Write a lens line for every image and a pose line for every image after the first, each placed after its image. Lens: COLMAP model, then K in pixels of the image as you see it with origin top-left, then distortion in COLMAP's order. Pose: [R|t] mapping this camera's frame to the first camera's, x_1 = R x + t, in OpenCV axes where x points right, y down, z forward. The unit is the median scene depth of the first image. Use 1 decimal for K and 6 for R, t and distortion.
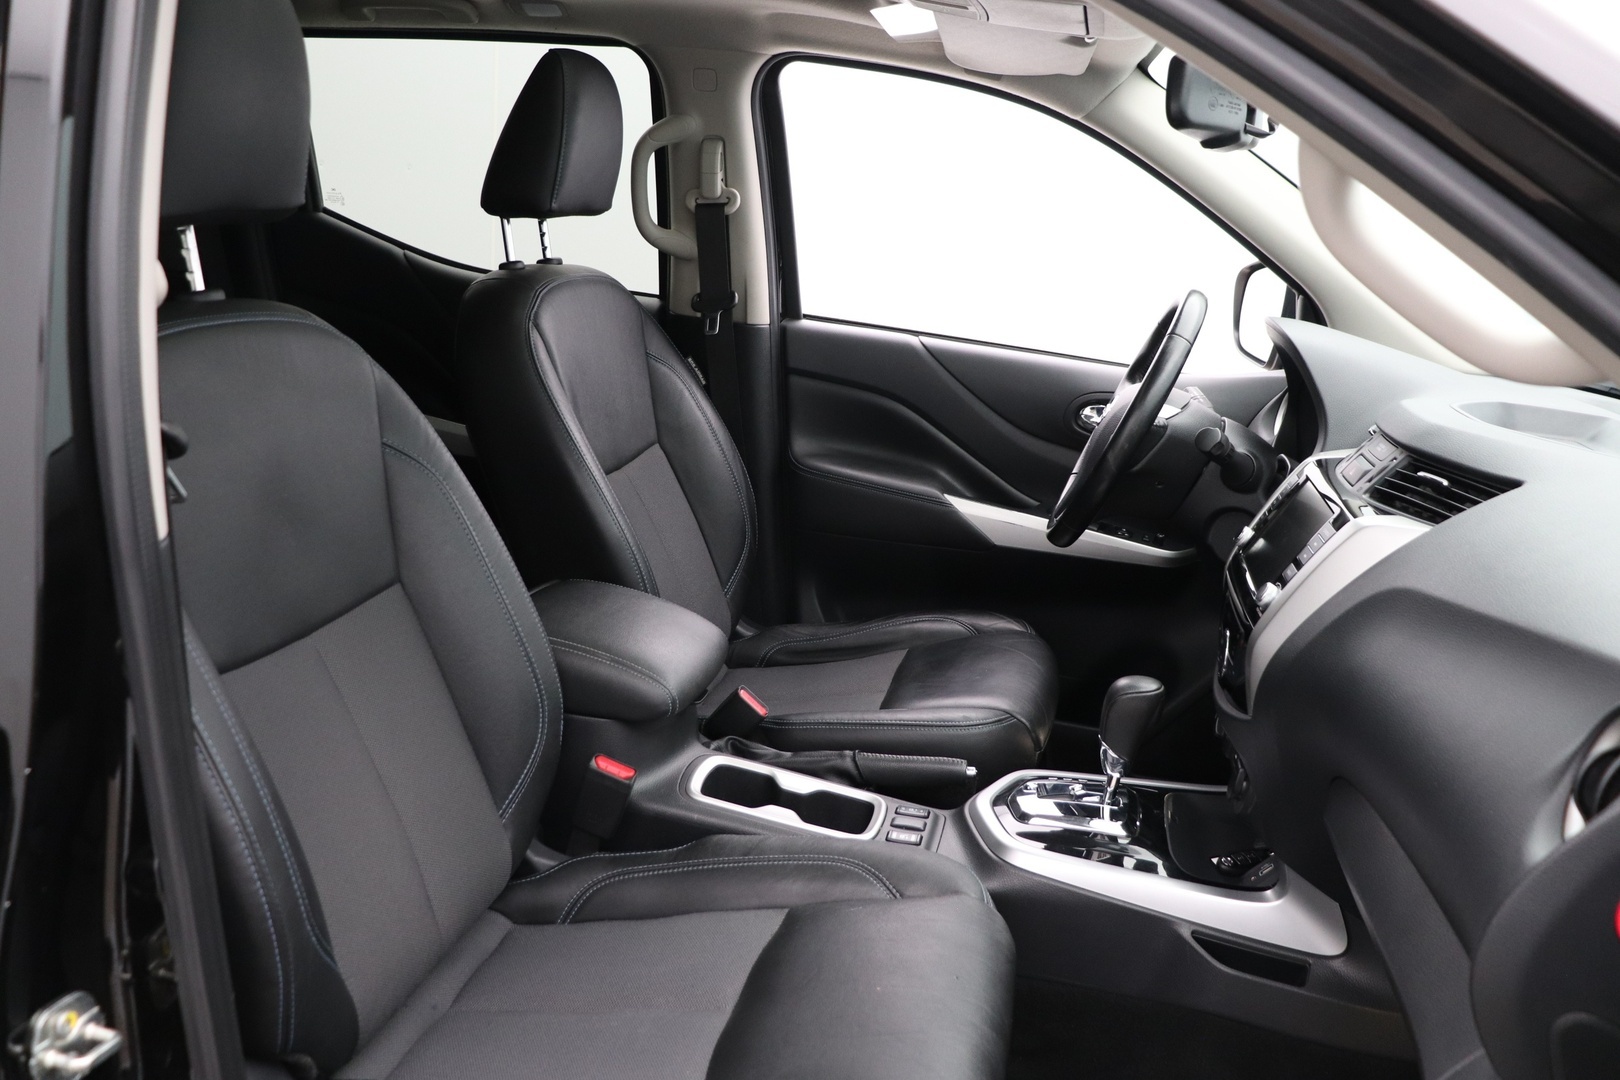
lens RADIAL K [[1289.0, 0, 807.8], [0, 1289.0, 565.7], [0, 0, 1]] dist [-0.198418, 0.147258]
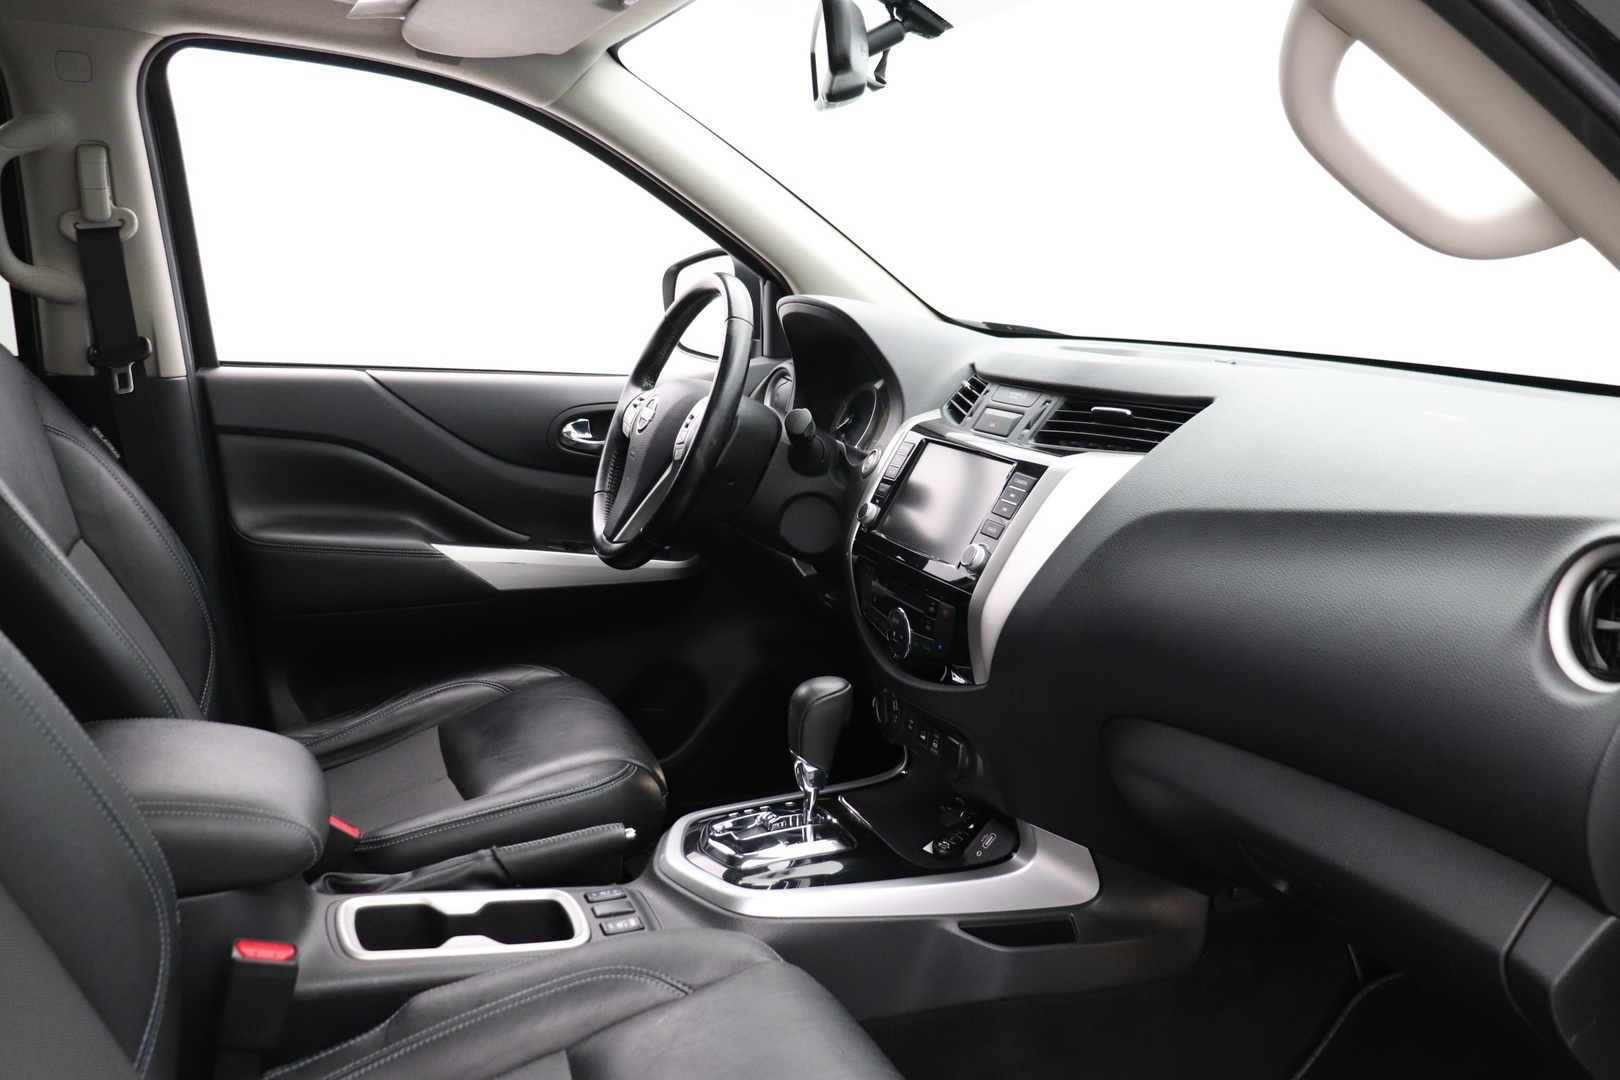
lens RADIAL K [[1289.0, 0, 807.8], [0, 1289.0, 565.7], [0, 0, 1]] dist [-0.198418, 0.147258]
pose [[0.819243, -0.173240, 0.546652, -0.165847], [0.194980, 0.980632, 0.018566, -0.007787], [-0.539281, 0.091376, 0.837154, 0.149025]]
